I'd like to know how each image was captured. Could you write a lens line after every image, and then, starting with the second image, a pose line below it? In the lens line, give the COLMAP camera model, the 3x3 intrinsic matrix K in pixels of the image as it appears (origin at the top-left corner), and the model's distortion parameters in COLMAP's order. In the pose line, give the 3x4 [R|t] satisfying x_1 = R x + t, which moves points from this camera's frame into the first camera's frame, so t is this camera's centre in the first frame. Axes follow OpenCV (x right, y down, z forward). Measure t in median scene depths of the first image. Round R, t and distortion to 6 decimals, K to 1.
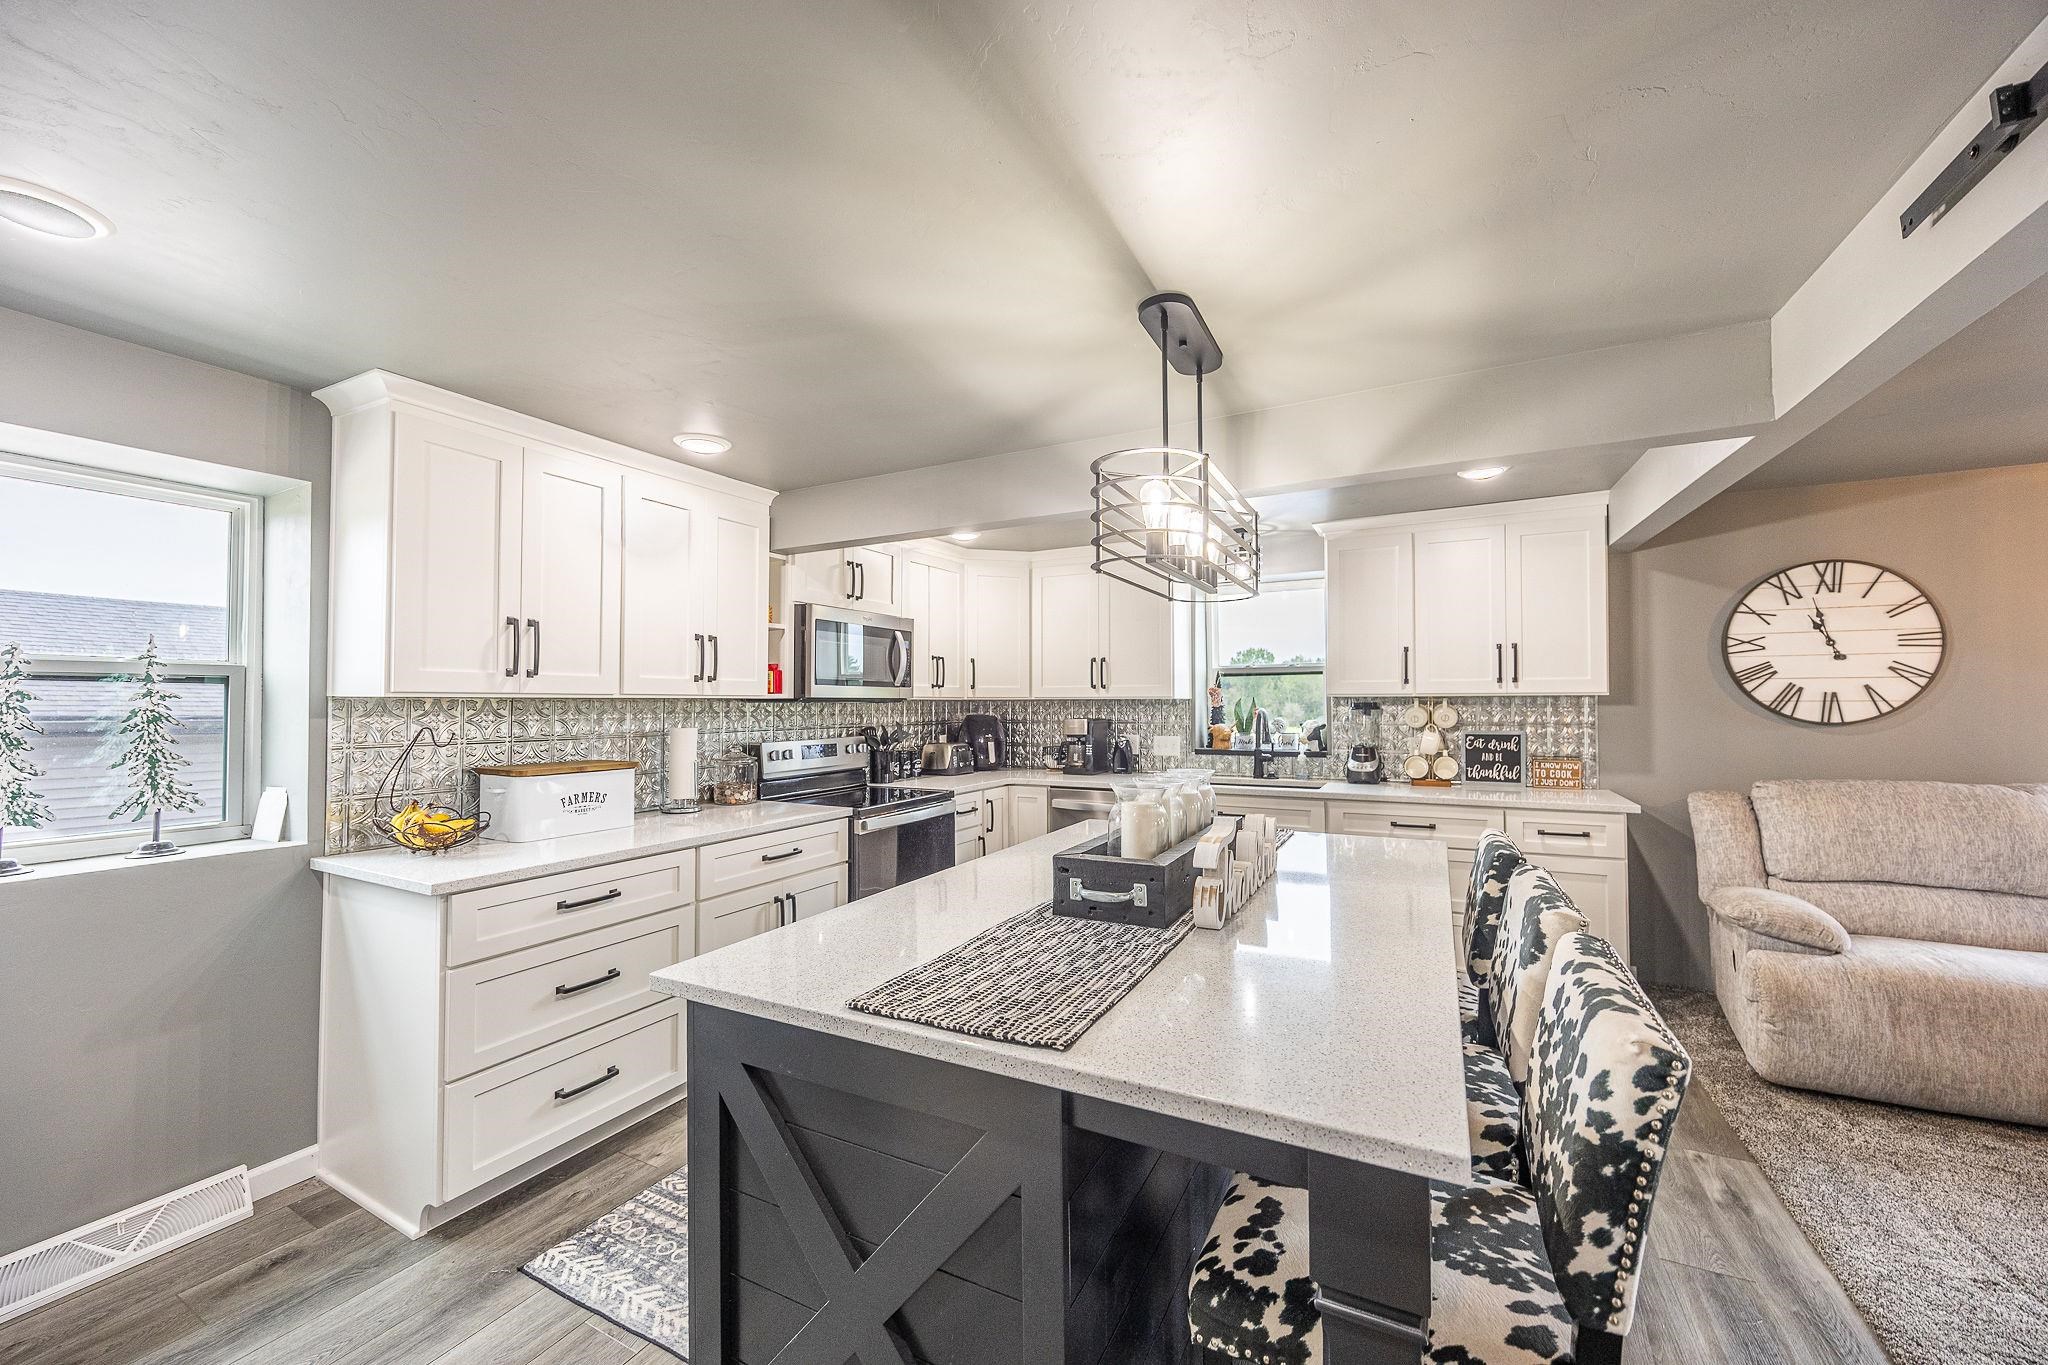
lens RADIAL K [[783.8, 0, 1021.8], [0, 783.8, 686.9], [0, 0, 1]] dist [-0.001472, -0.000080]
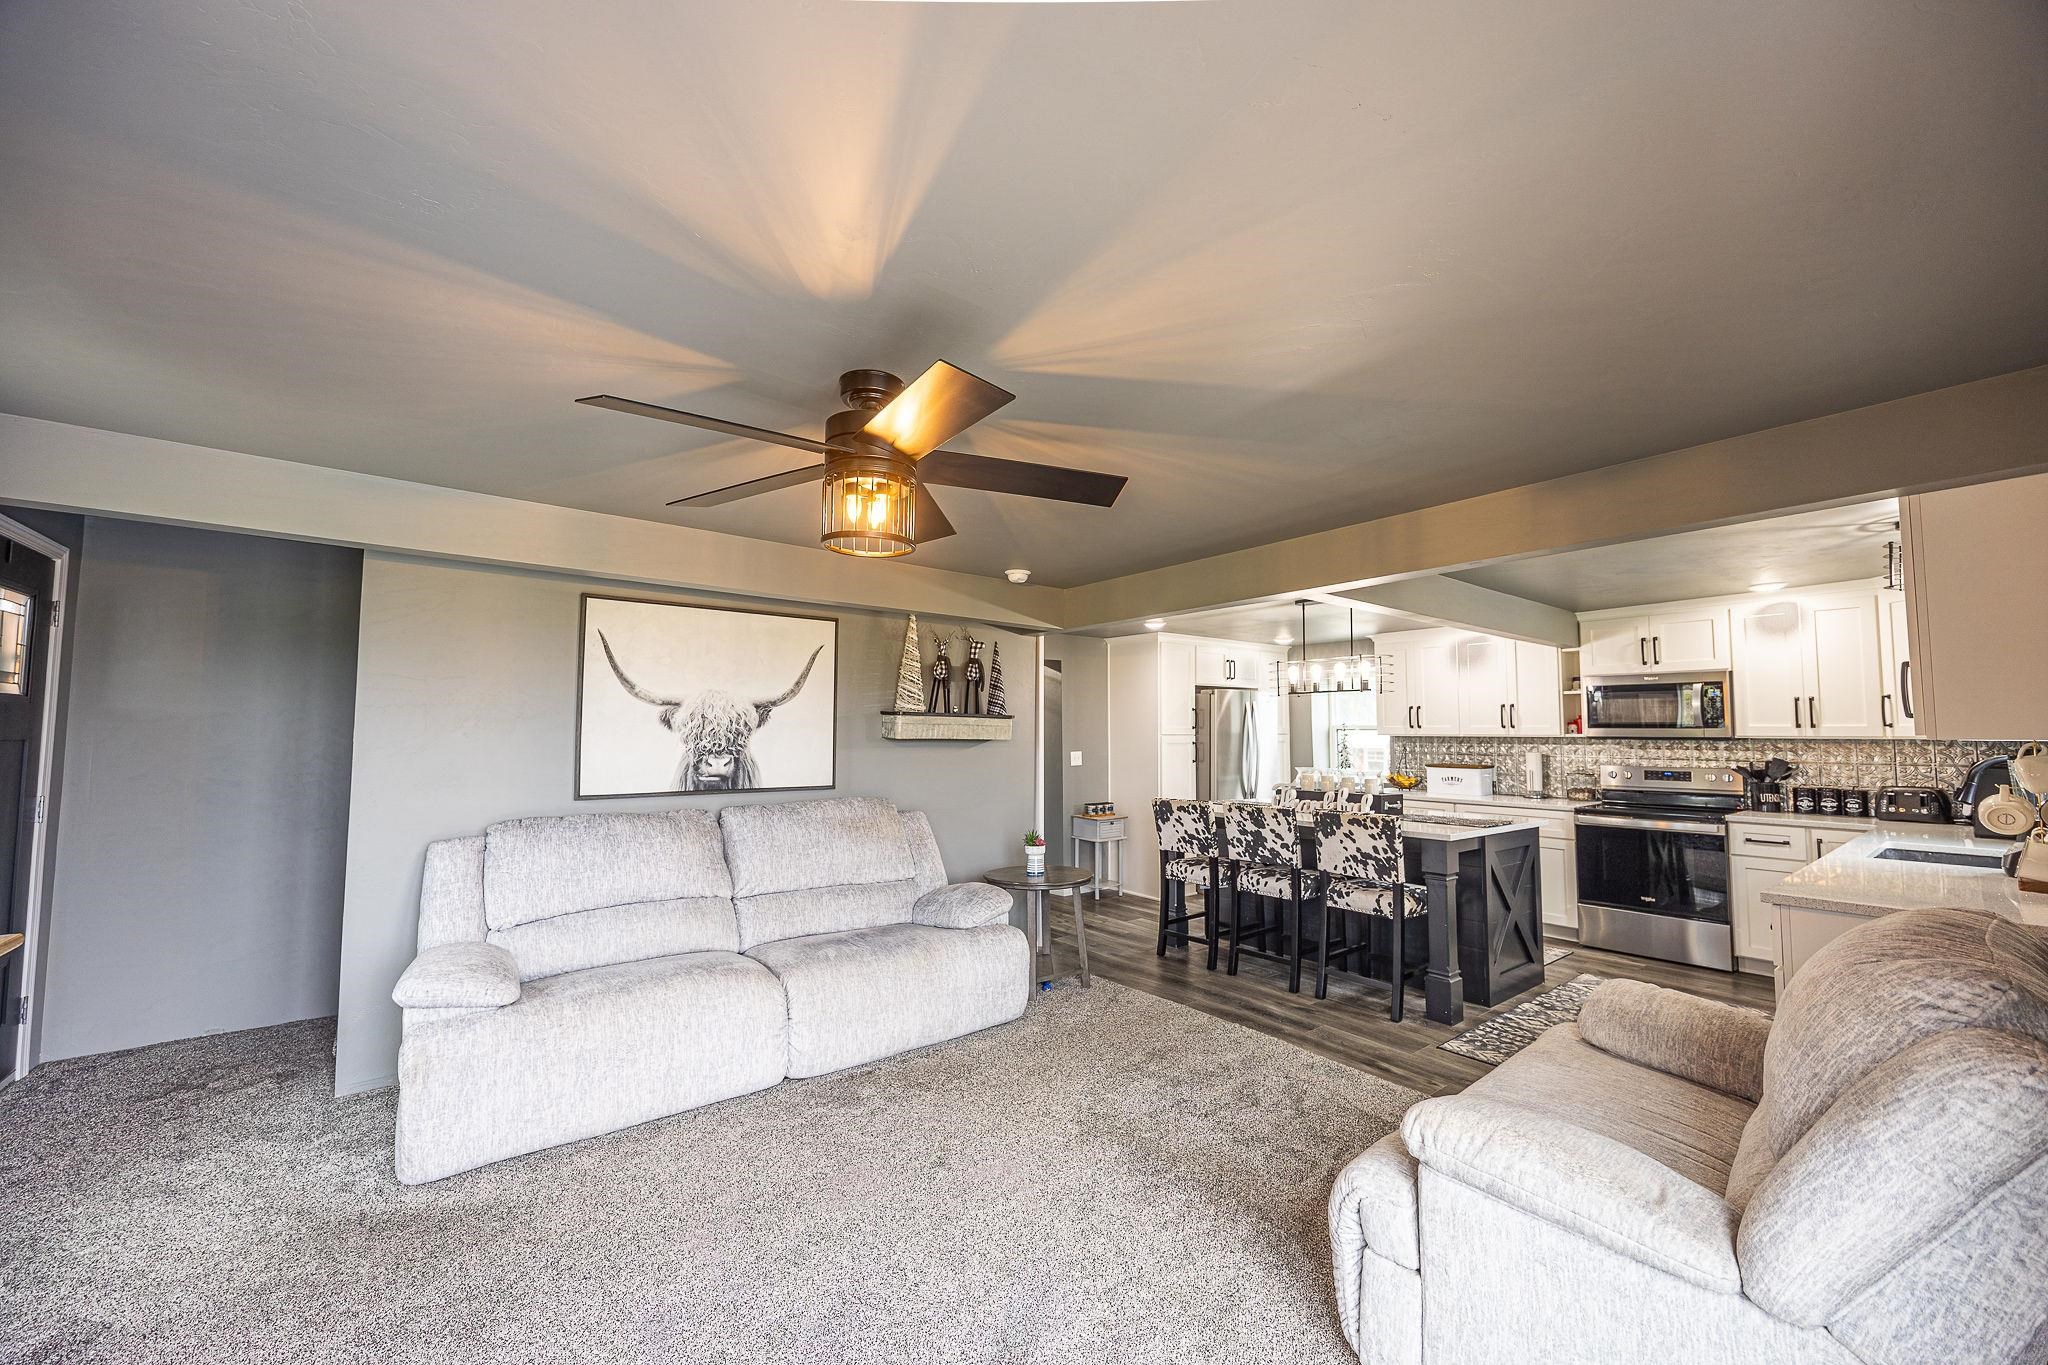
lens RADIAL K [[775.5, 0, 1027.6], [0, 775.5, 687.3], [0, 0, 1]] dist [-0.001420, 0.000180]
pose [[-0.419563, -0.053249, -0.906163, 1.502751], [0.015159, 0.997728, -0.065648, 0.000157], [0.907600, -0.041280, -0.417802, 0.594572]]
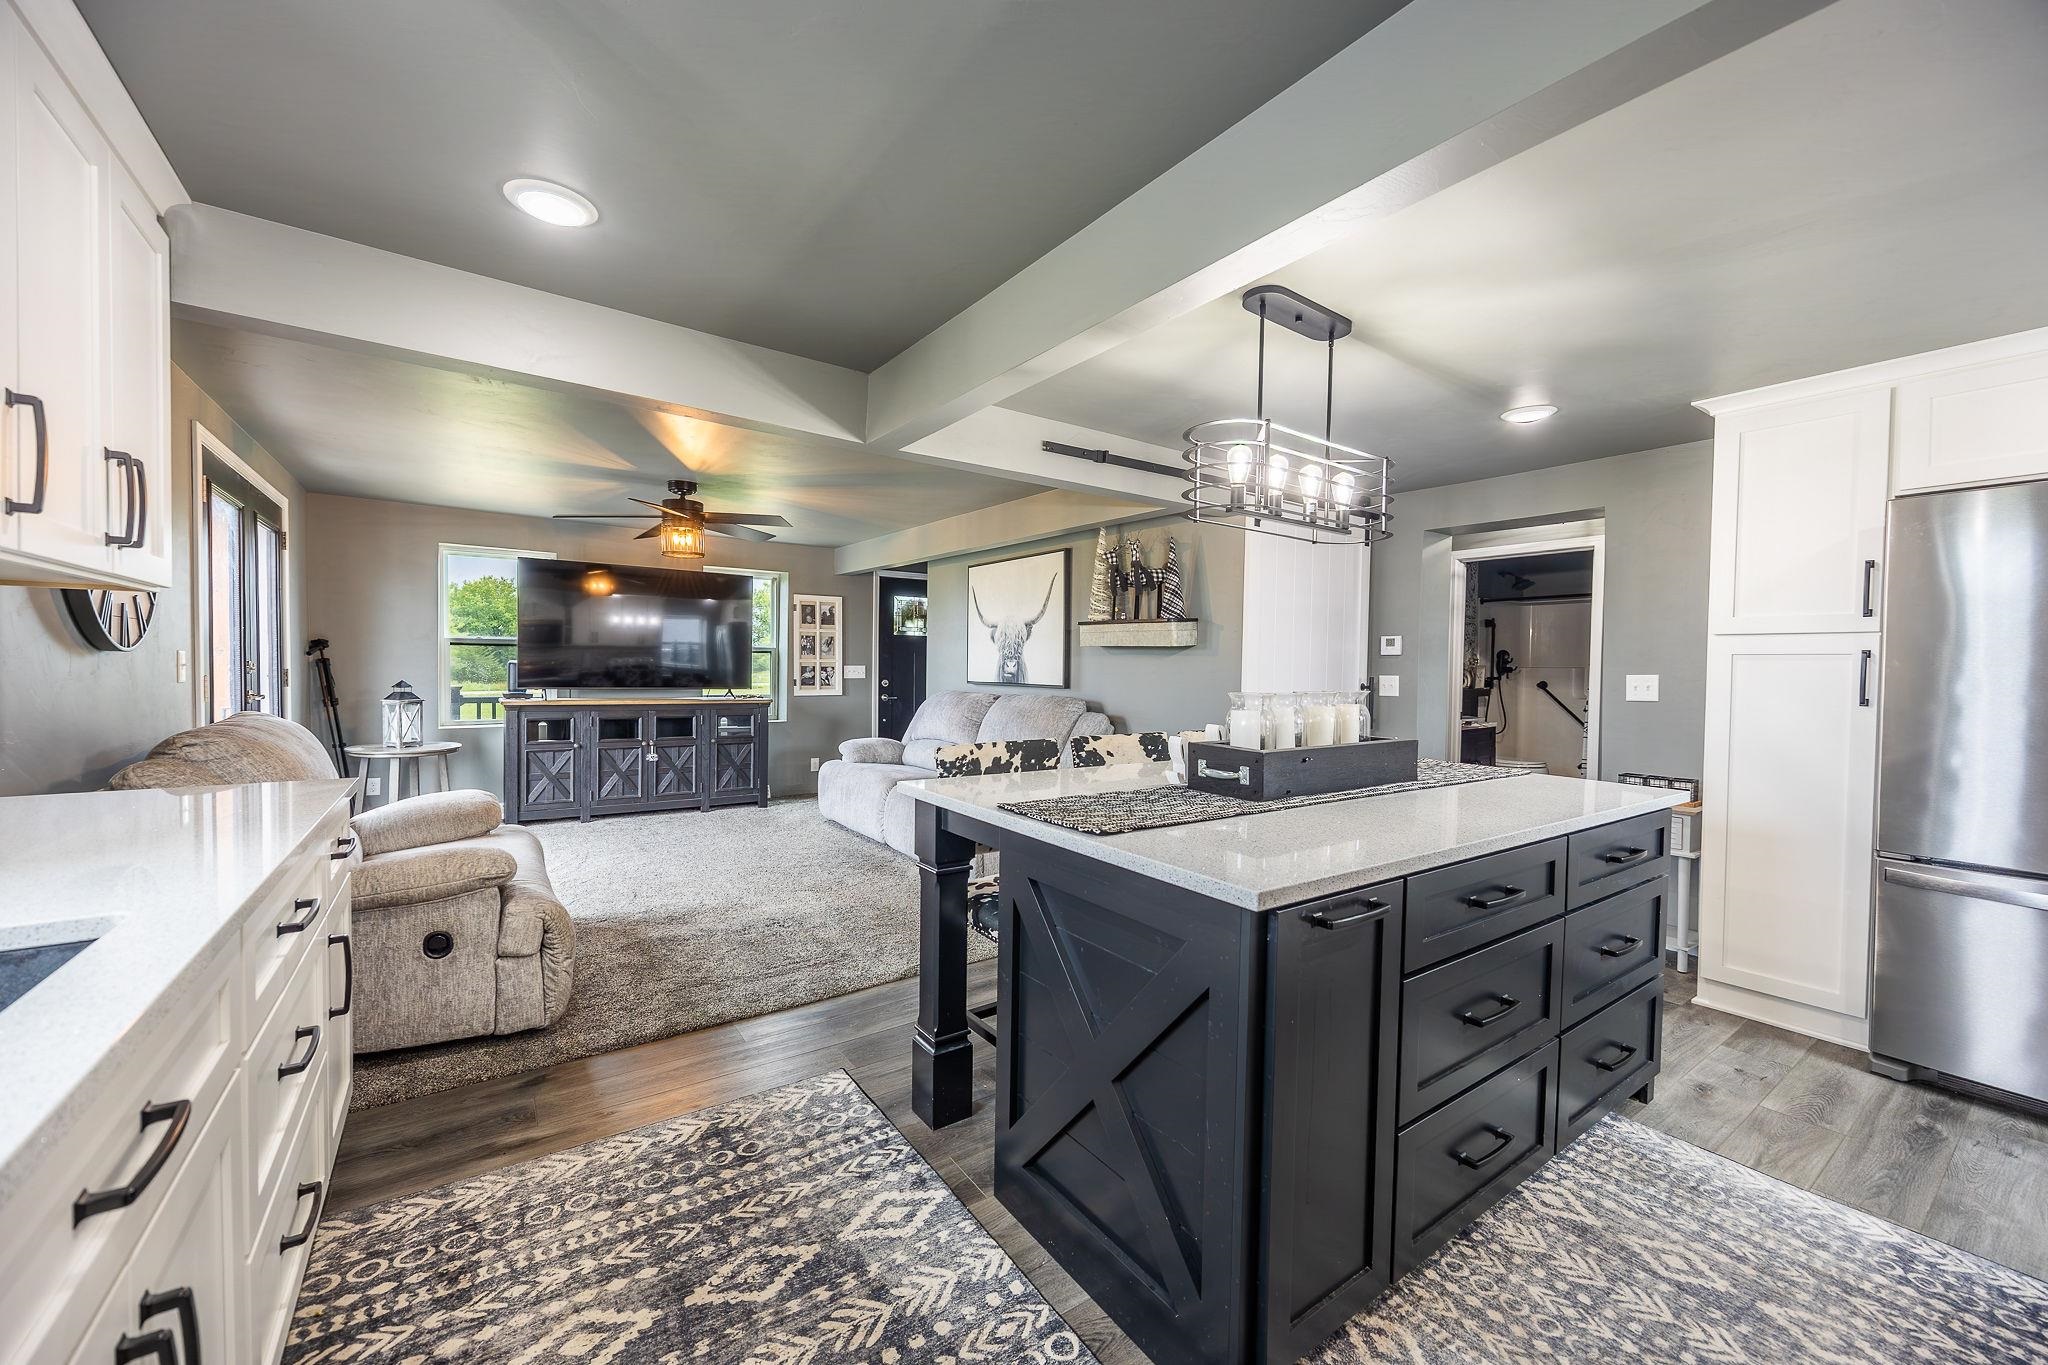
lens RADIAL K [[783.8, 0, 1021.8], [0, 783.8, 686.9], [0, 0, 1]] dist [-0.001472, -0.000080]
pose [[-0.887776, -0.021935, 0.459754, 0.011905], [-0.019734, 0.999759, 0.009593, 0.054523], [-0.459853, -0.000556, -0.887995, 1.138163]]
